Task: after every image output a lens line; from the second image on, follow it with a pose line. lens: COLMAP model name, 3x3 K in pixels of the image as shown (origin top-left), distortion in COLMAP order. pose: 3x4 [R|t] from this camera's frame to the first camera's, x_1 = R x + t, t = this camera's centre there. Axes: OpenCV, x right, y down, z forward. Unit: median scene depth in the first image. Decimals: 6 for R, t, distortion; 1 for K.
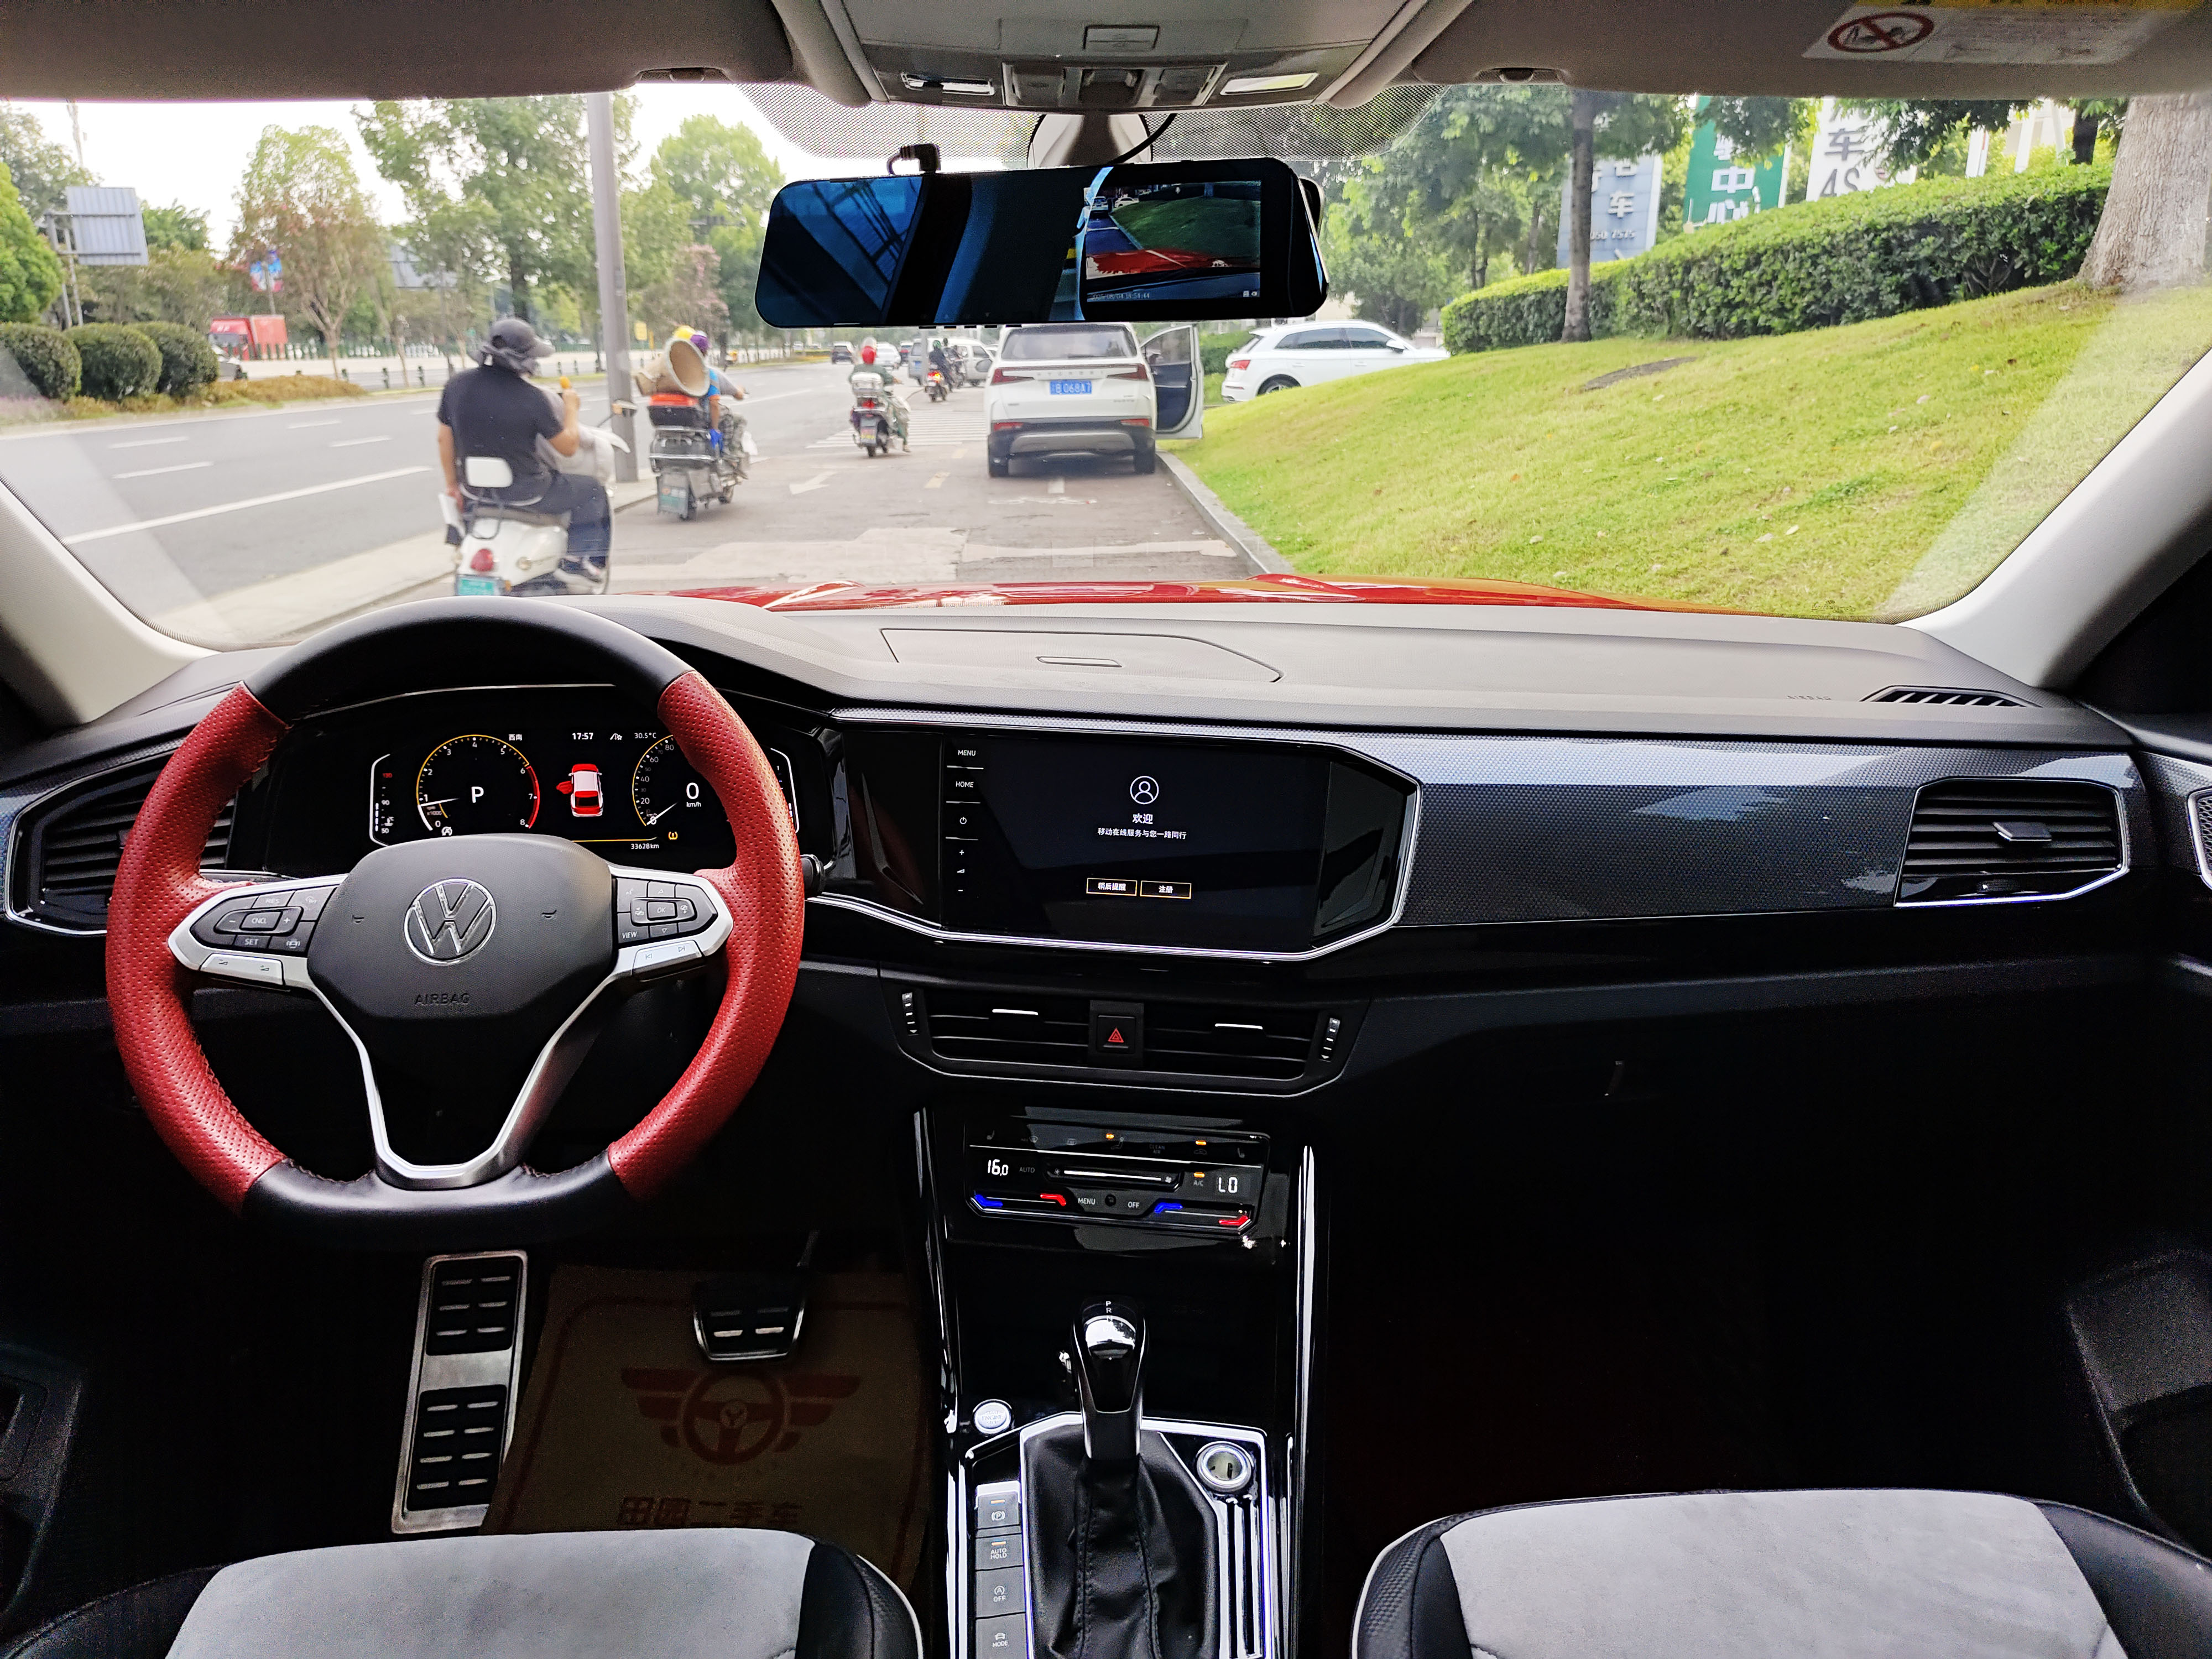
lens RADIAL K [[1542.5, 0, 1103.3], [0, 1542.5, 802.3], [0, 0, 1]] dist [0.004787, -0.018251]
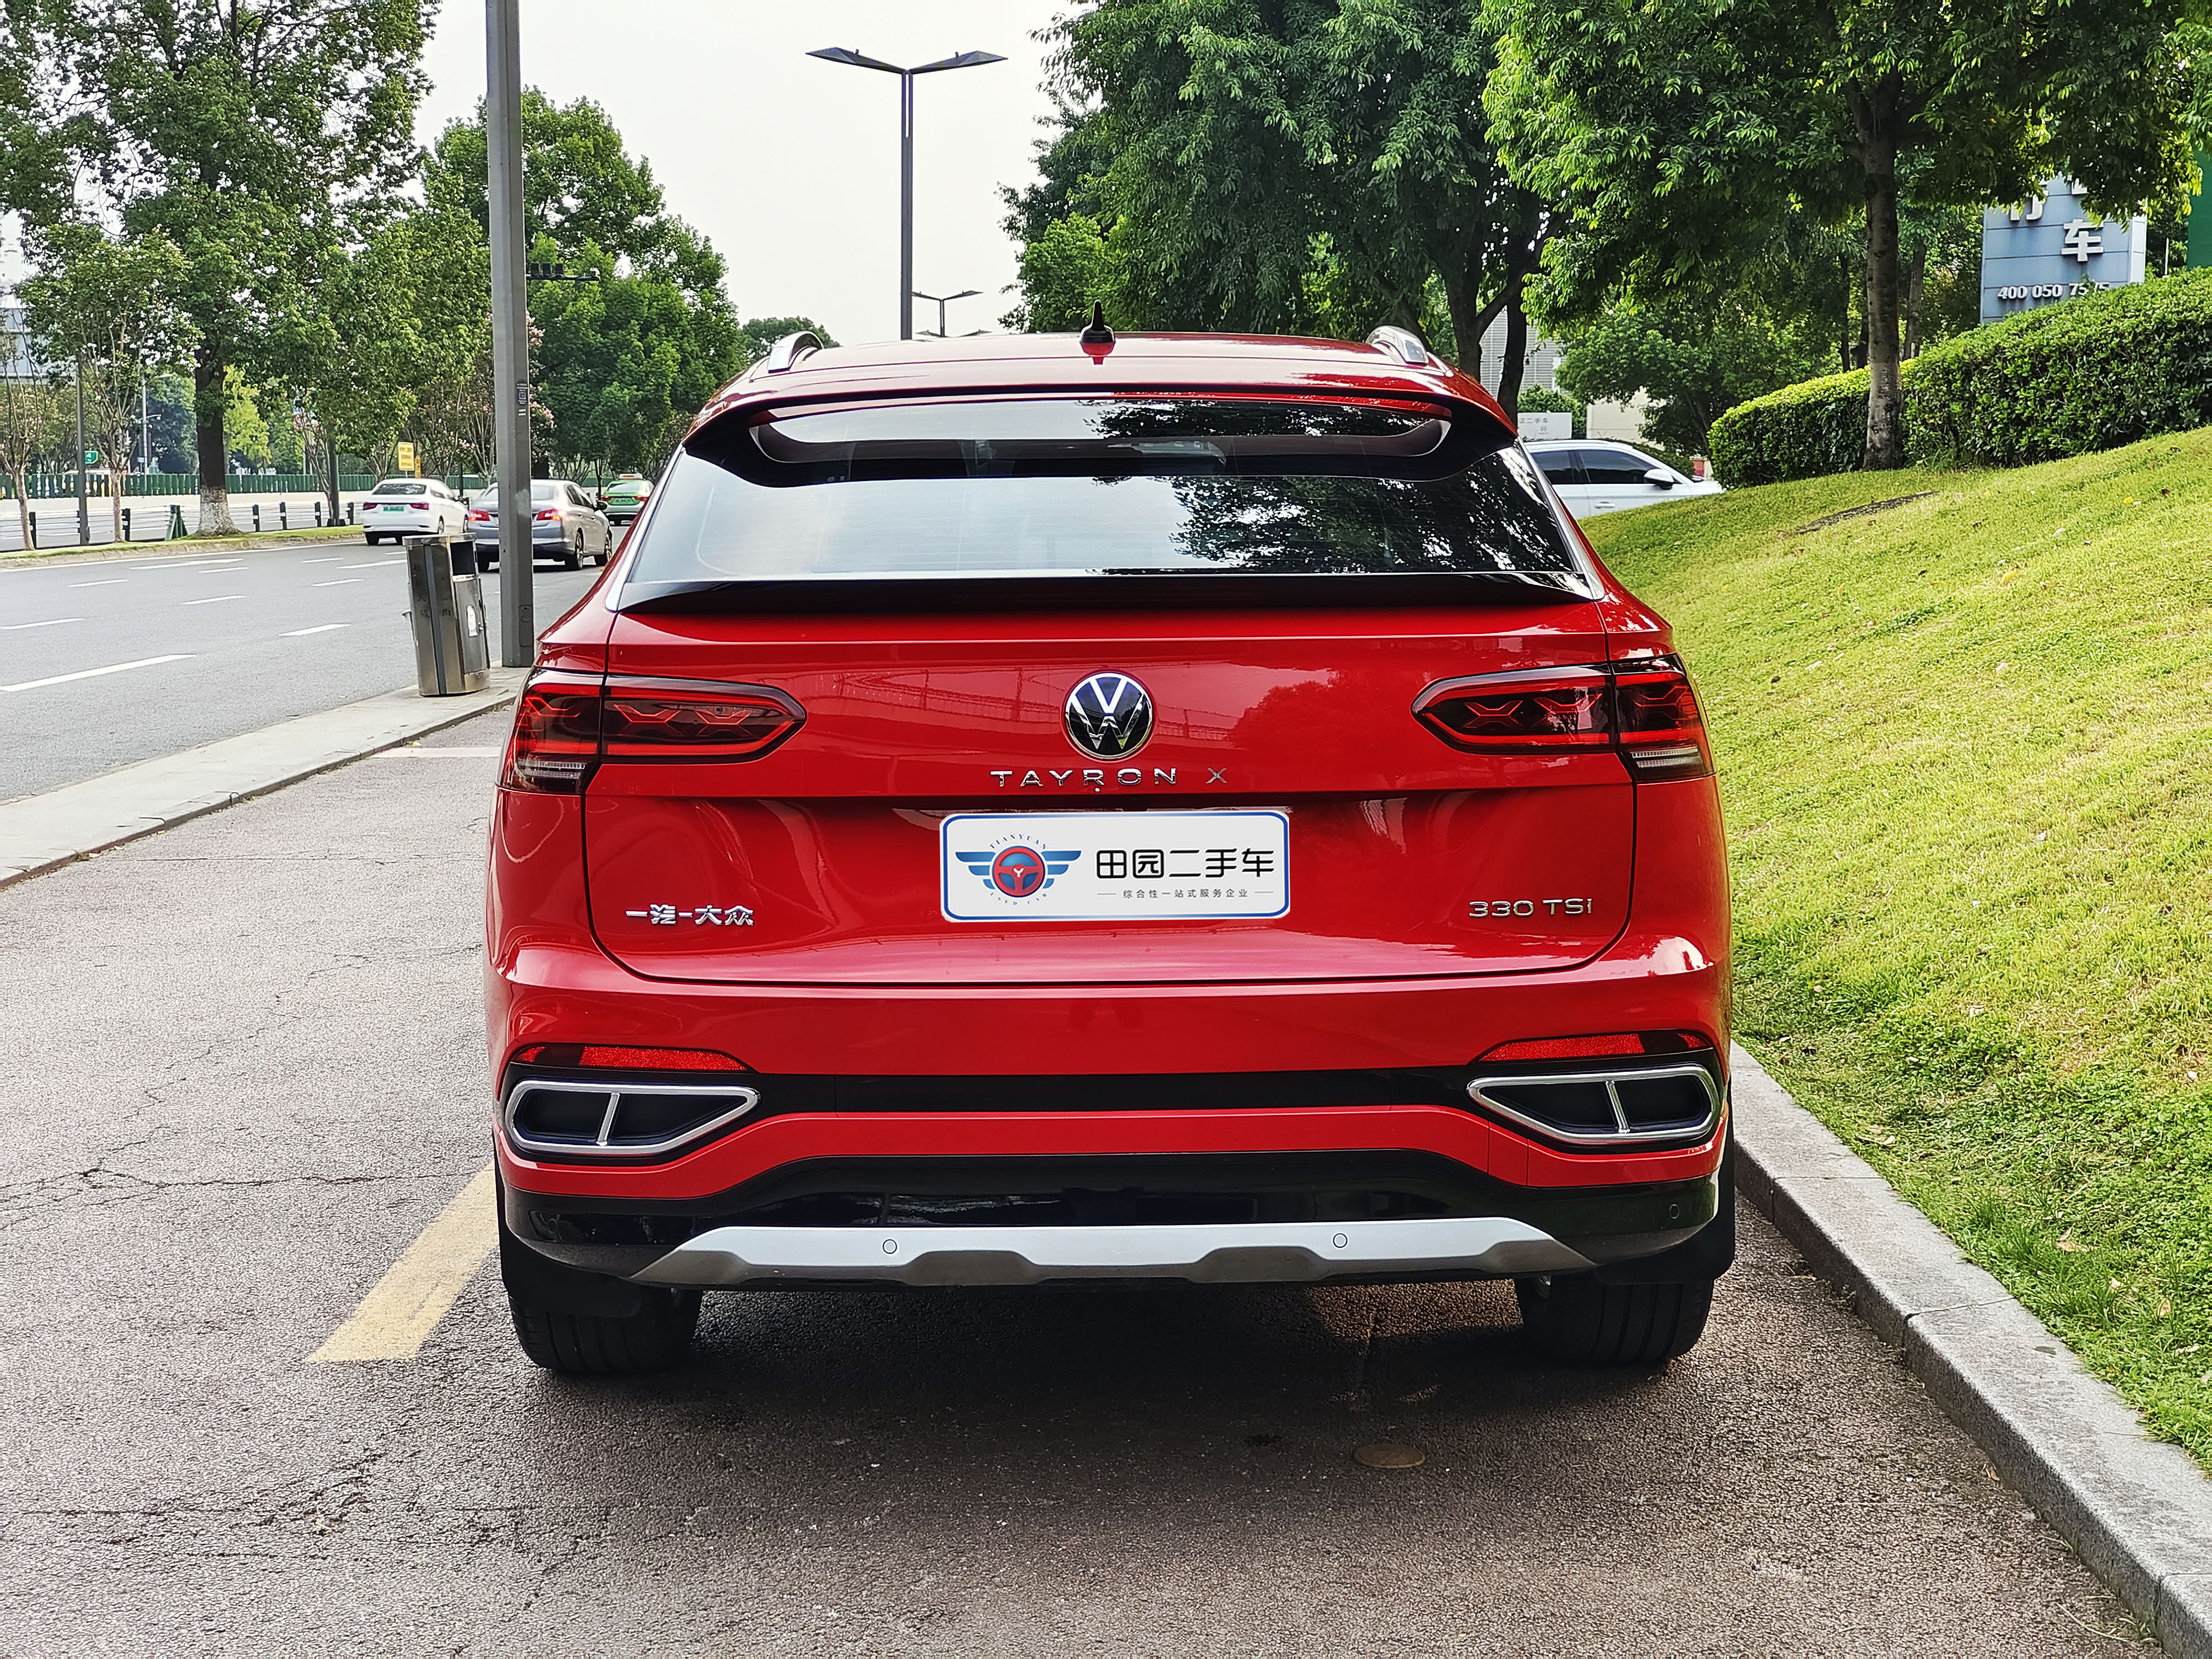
lens RADIAL K [[2932.0, 0, 1127.7], [0, 2932.0, 828.2], [0, 0, 1]] dist [0.251904, -0.813427]
pose [[0.999506, -0.000283, -0.031439, 0.020934], [-0.005040, 0.985586, -0.169101, 0.117855], [0.031033, 0.169176, 0.985097, -0.403190]]
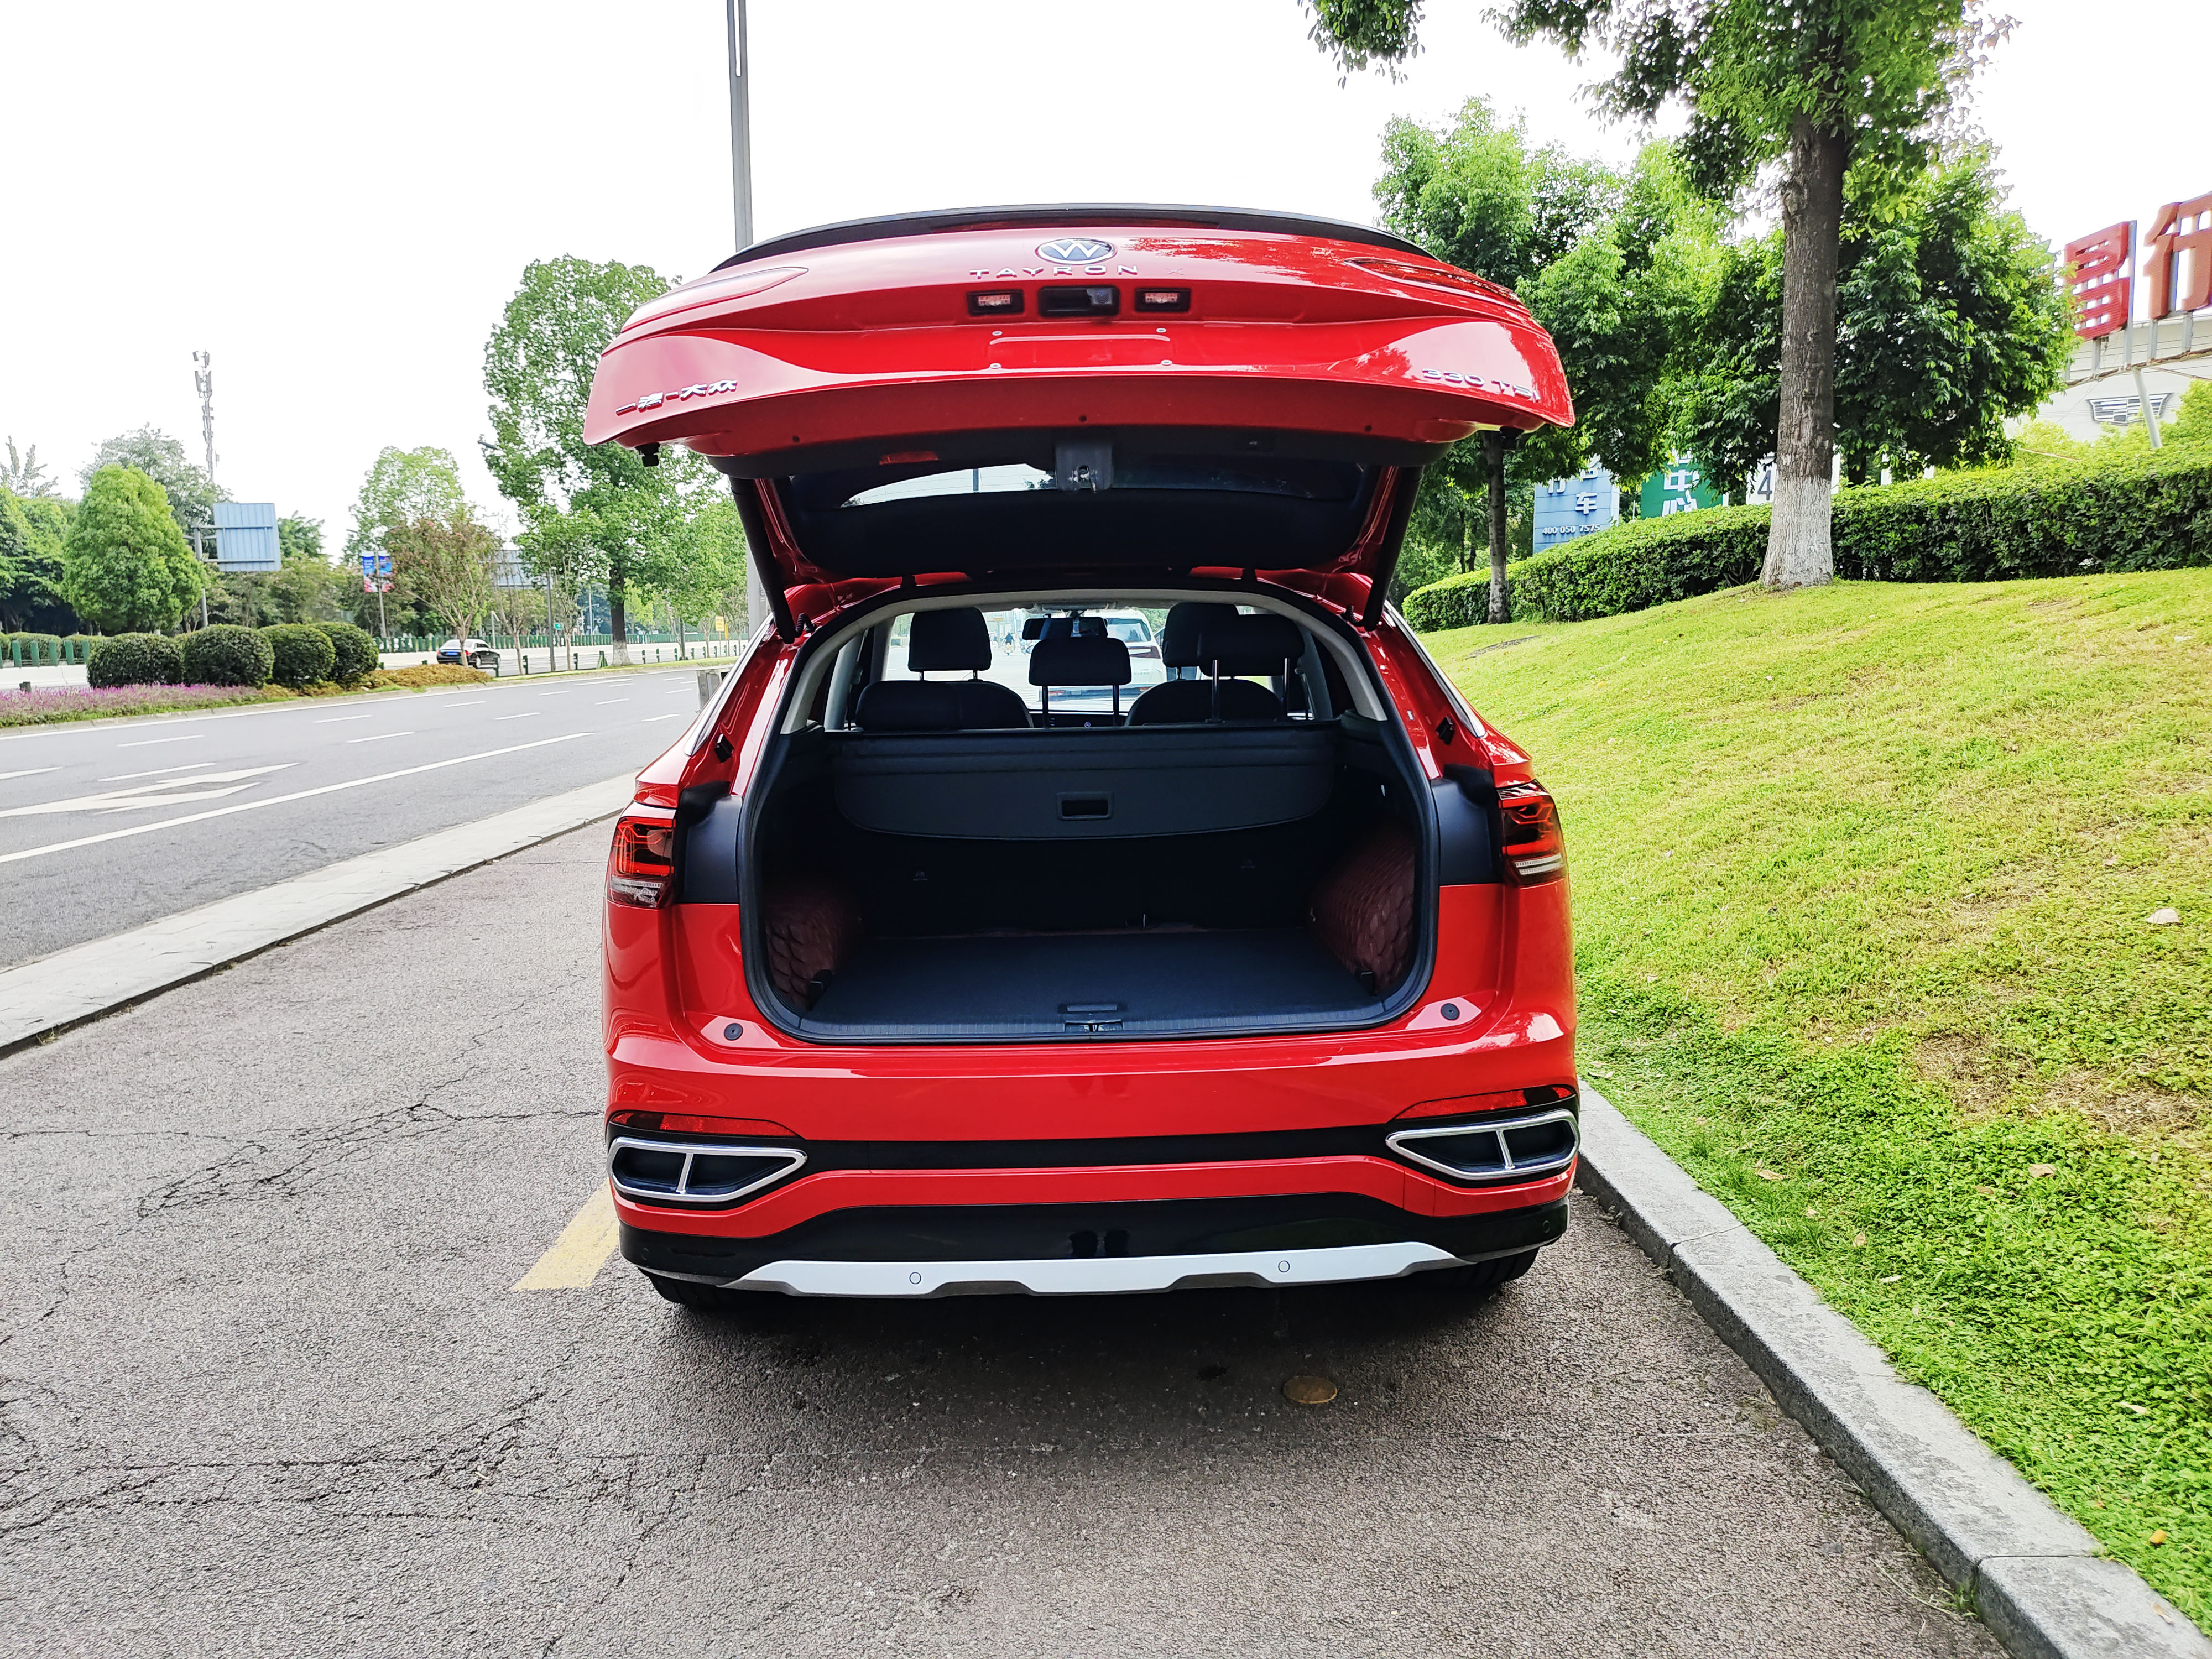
lens RADIAL K [[1505.6, 0, 1106.0], [0, 1505.6, 829.5], [0, 0, 1]] dist [0.036938, -0.047707]
pose [[0.999650, -0.011761, -0.023682, 0.016384], [0.007943, 0.987835, -0.155300, 0.085706], [0.025220, 0.155058, 0.987583, -0.300989]]
